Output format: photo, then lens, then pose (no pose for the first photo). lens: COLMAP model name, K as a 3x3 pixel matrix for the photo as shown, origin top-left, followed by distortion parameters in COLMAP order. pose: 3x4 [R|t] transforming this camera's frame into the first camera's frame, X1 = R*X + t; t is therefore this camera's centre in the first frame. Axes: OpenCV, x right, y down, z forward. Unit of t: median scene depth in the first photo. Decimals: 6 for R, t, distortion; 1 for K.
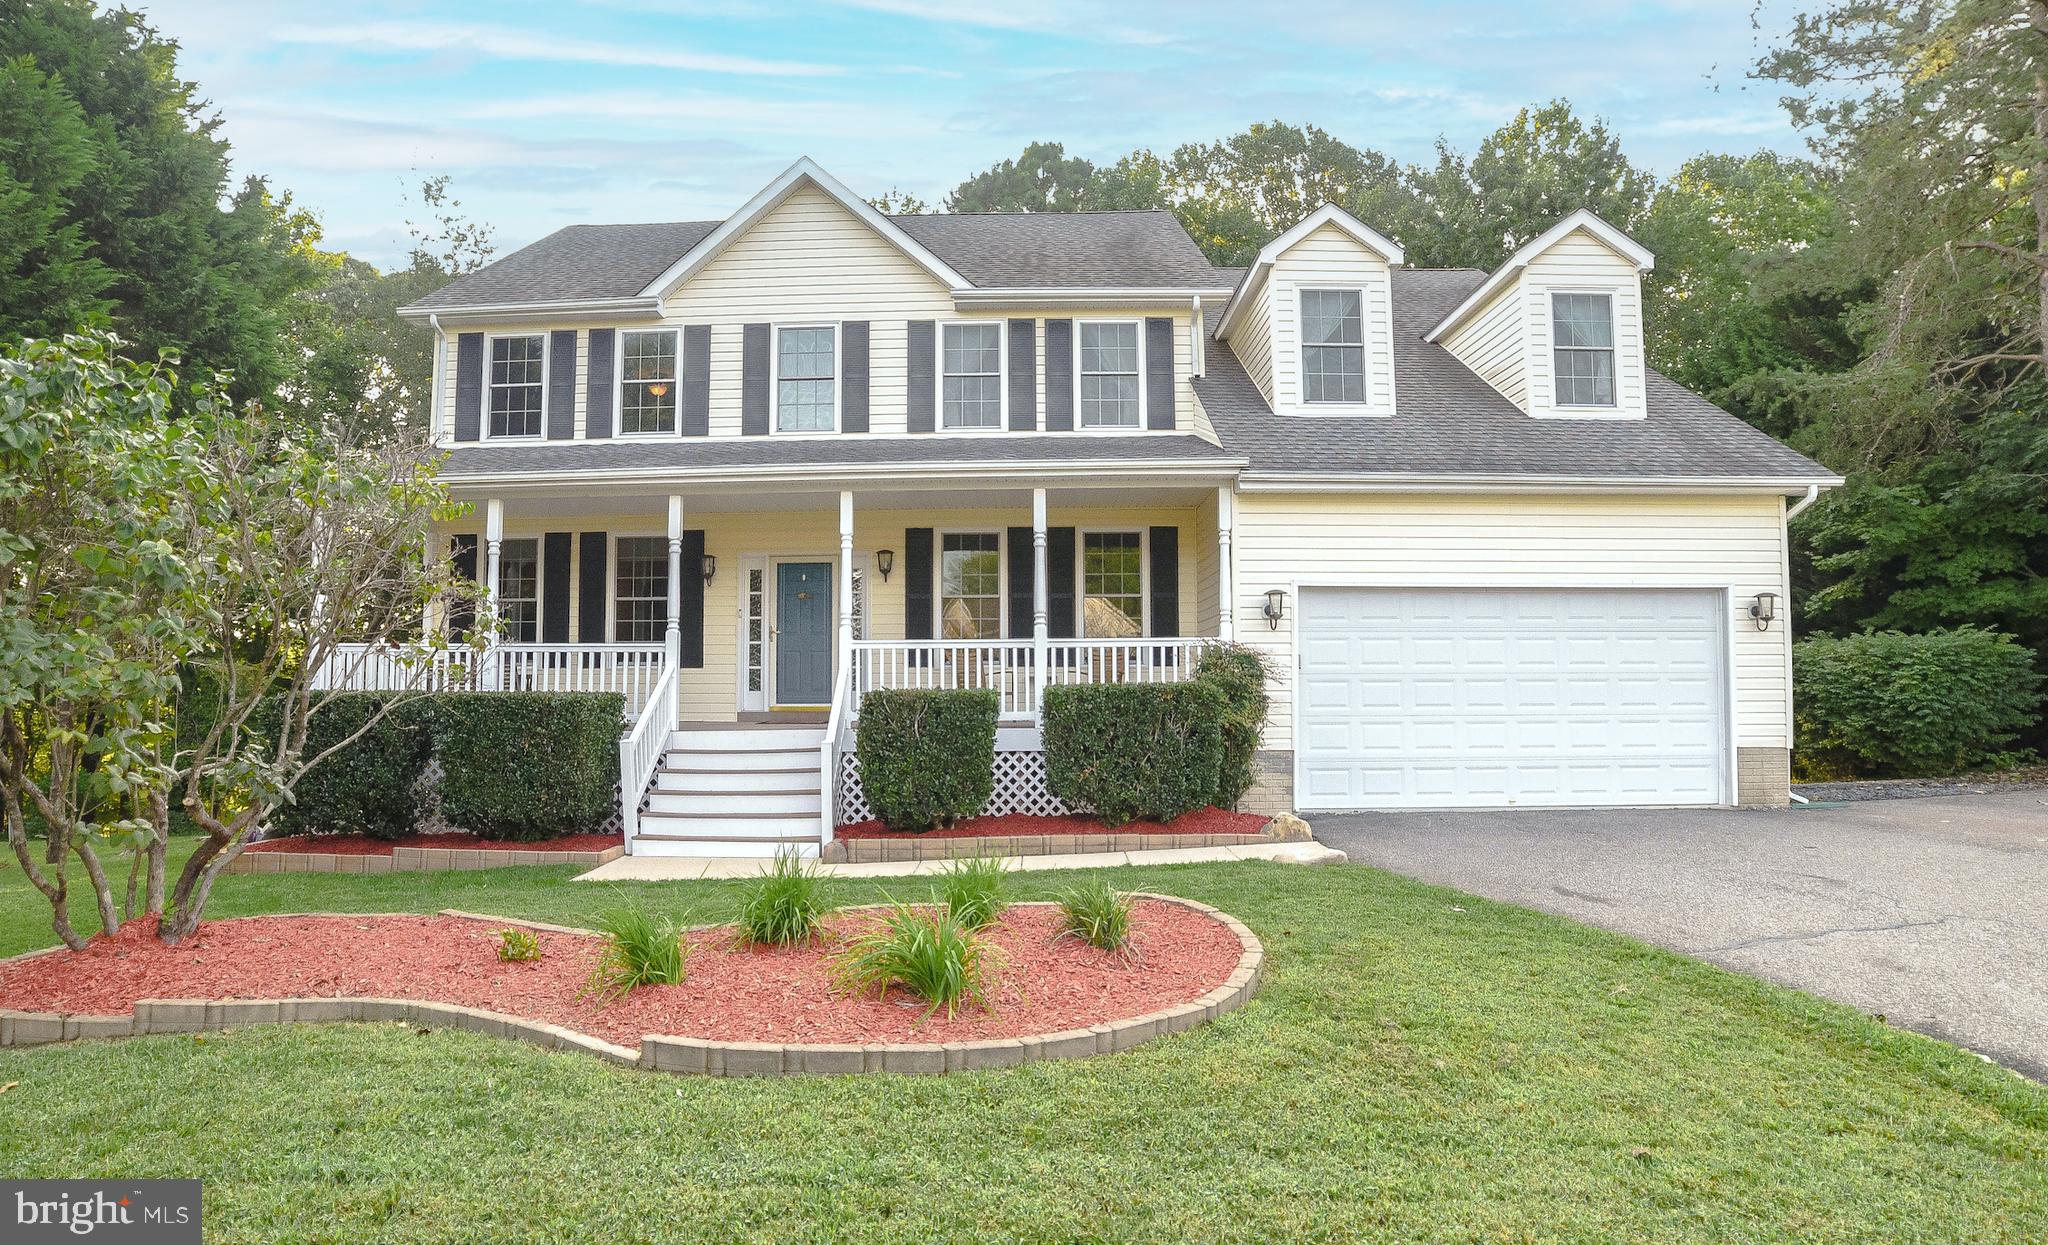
lens RADIAL K [[773.8, 0, 1025.0], [0, 773.8, 716.9], [0, 0, 1]] dist [-0.029162, 0.000082]
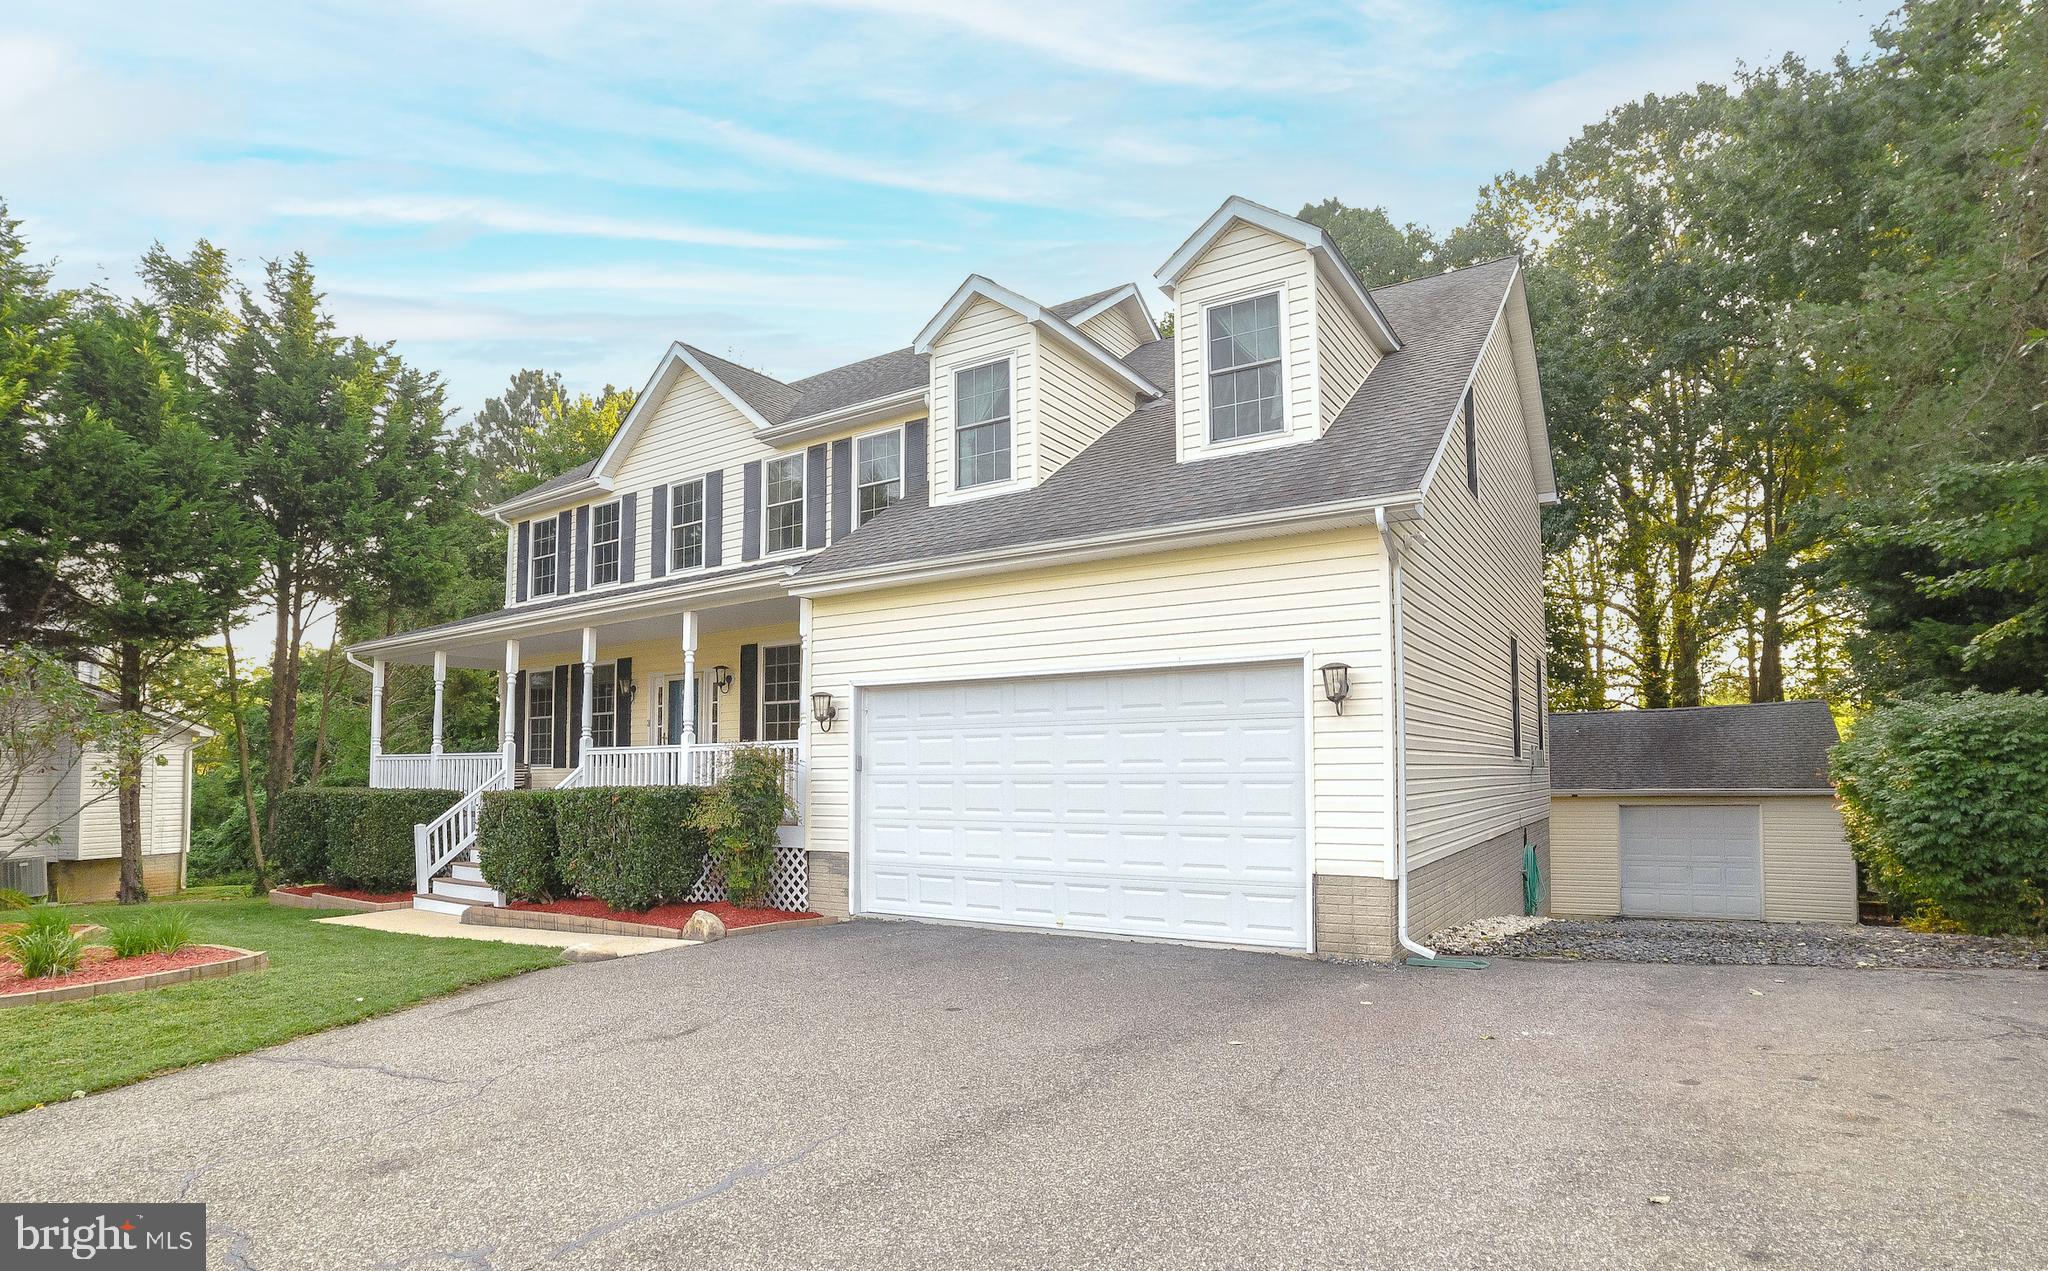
lens RADIAL K [[1005.8, 0, 1022.6], [0, 1005.8, 723.9], [0, 0, 1]] dist [-0.002110, -0.000128]
pose [[0.837023, -0.028271, -0.546437, 0.998332], [-0.025899, 0.995498, -0.091175, -0.006375], [0.546554, 0.090468, 0.832523, 0.021246]]
